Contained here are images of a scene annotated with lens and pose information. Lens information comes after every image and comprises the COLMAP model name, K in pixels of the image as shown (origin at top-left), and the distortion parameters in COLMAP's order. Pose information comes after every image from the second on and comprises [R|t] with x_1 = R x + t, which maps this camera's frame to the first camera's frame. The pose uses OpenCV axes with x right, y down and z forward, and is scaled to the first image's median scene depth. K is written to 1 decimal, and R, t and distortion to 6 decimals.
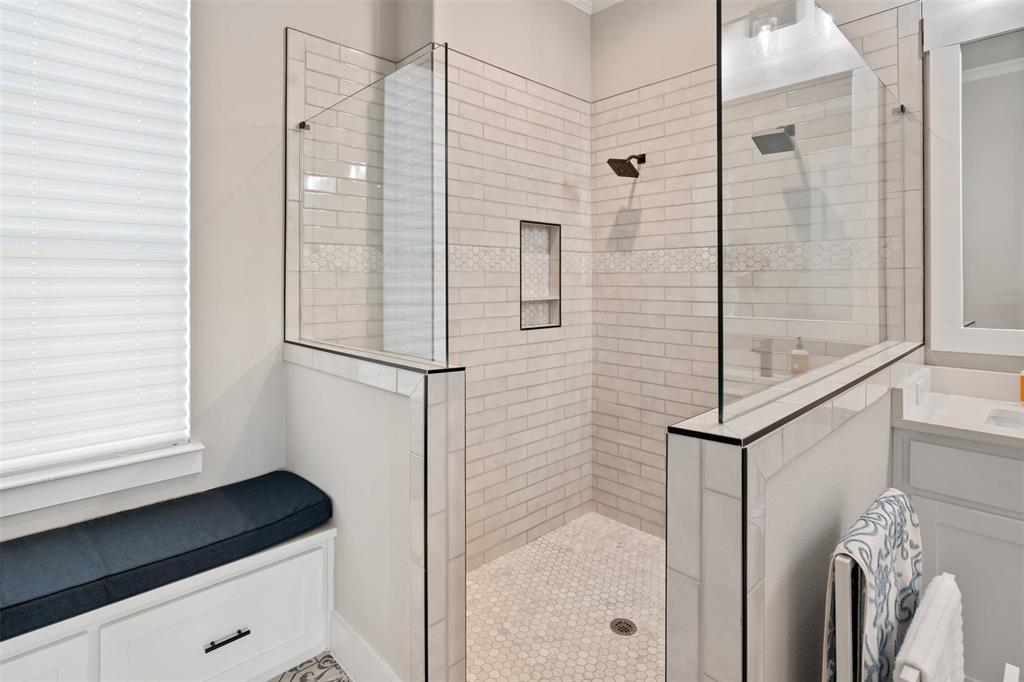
lens RADIAL K [[520.8, 0, 512.4], [0, 520.8, 291.0], [0, 0, 1]] dist [0.000309, 0.000119]
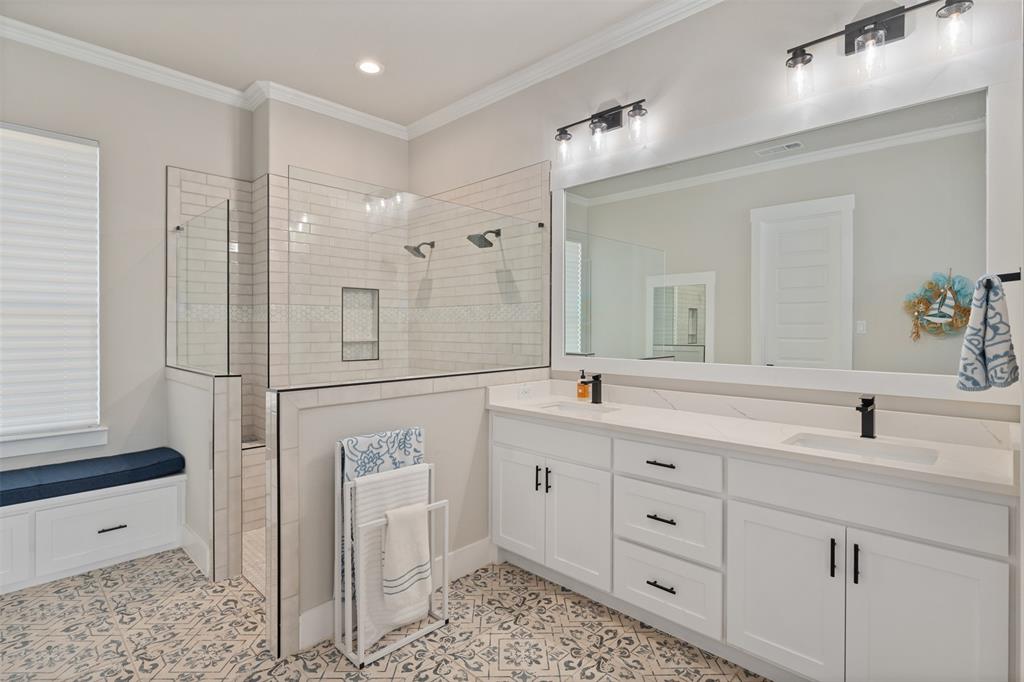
lens RADIAL K [[510.4, 0, 512.0], [0, 510.4, 341.0], [0, 0, 1]] dist [0.001602, -0.000850]
pose [[0.999573, 0.002338, 0.029121, 0.454853], [-0.002487, 0.999984, 0.005085, 0.008698], [-0.029109, -0.005156, 0.999563, -0.464552]]
